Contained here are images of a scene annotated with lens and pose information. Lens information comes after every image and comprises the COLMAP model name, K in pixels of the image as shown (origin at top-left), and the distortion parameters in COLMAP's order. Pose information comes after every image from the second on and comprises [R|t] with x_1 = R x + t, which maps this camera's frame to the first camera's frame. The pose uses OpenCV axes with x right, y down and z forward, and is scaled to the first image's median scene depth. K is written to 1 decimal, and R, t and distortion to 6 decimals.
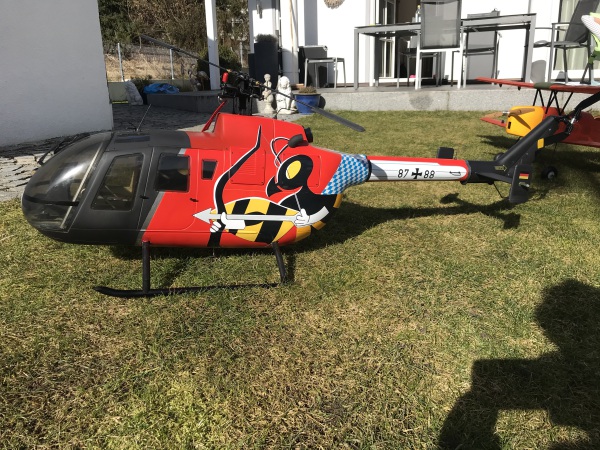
lens RADIAL K [[487.9, 0, 300.0], [0, 487.9, 225.0], [0, 0, 1]] dist [0.001918, 0.000326]
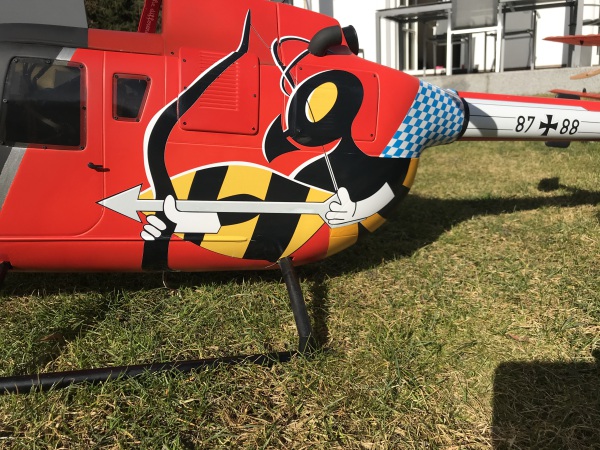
lens RADIAL K [[487.9, 0, 300.0], [0, 487.9, 225.0], [0, 0, 1]] dist [0.001918, 0.000326]
pose [[0.999238, -0.018159, -0.034543, -0.019314], [0.017591, 0.999706, -0.016666, 0.010025], [0.034835, 0.016045, 0.999264, 0.513923]]
